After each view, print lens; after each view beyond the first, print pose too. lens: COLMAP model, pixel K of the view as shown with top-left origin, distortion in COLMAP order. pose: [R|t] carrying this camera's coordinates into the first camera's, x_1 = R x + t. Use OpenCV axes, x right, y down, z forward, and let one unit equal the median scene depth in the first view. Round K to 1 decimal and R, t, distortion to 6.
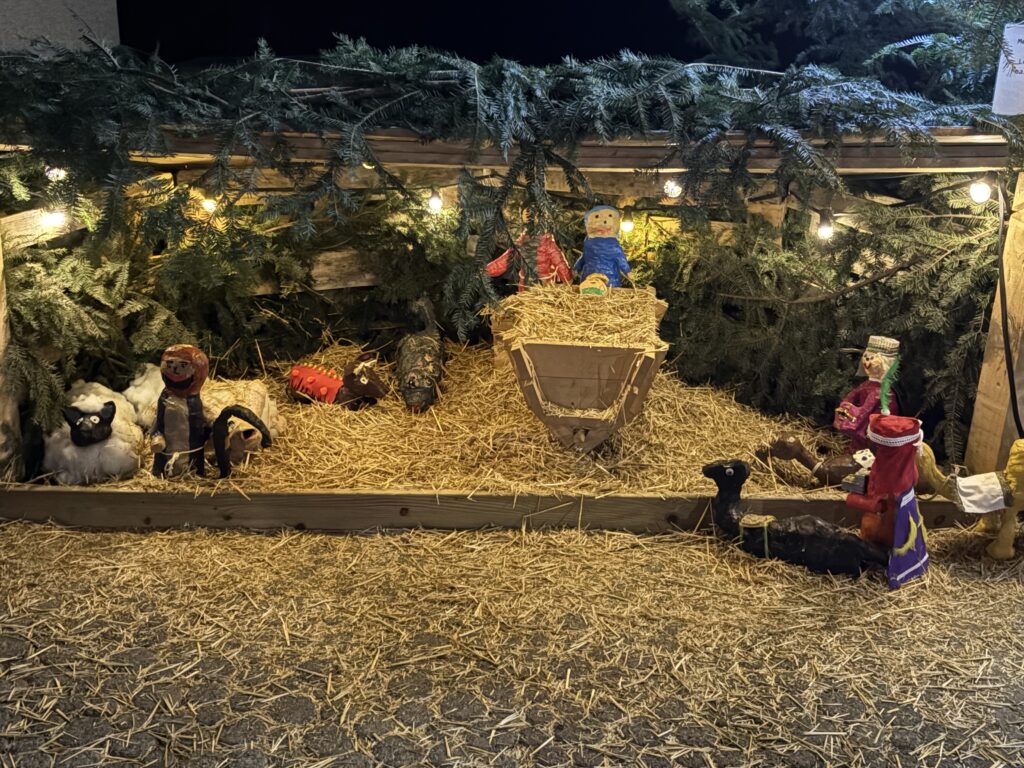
lens RADIAL K [[1153.3, 0, 496.0], [0, 1153.3, 385.9], [0, 0, 1]] dist [0.169062, -0.590639]
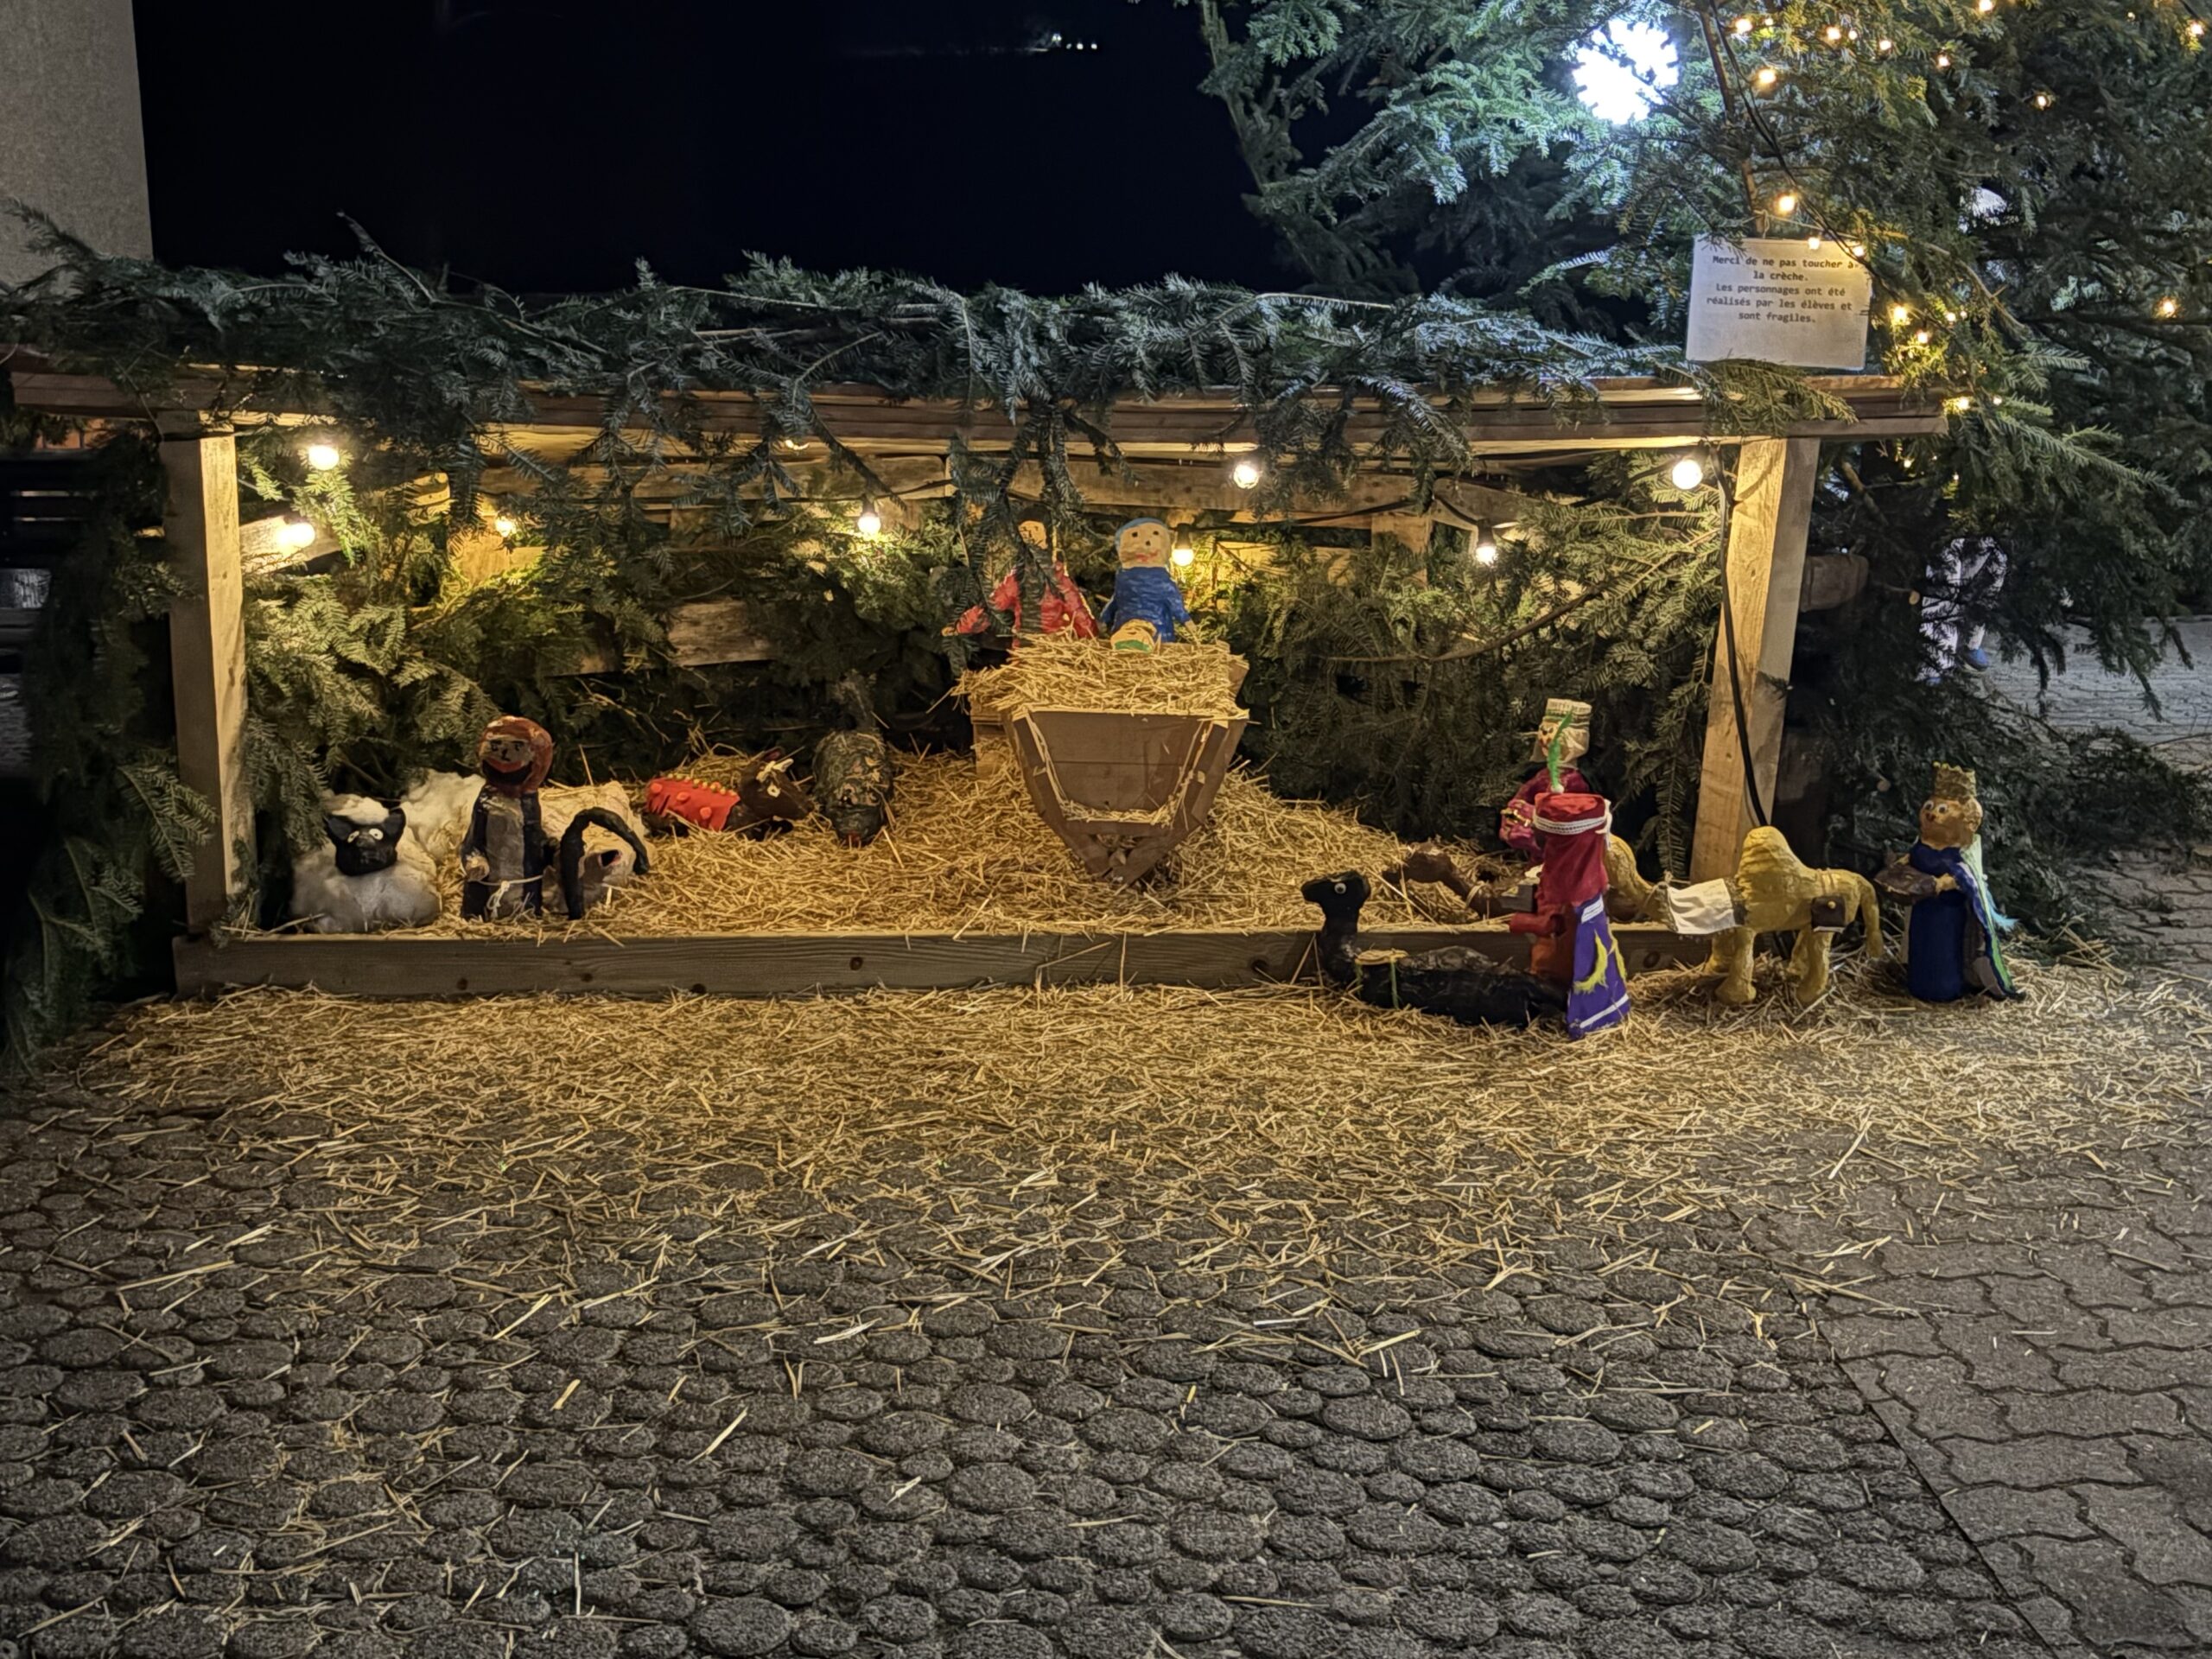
lens RADIAL K [[2491.3, 0, 1071.4], [0, 2491.3, 833.6], [0, 0, 1]] dist [0.169062, -0.590639]
pose [[0.997778, -0.016597, 0.064532, -0.048649], [0.020736, 0.997734, -0.064013, 0.131432], [-0.063324, 0.065209, 0.995860, -0.440604]]
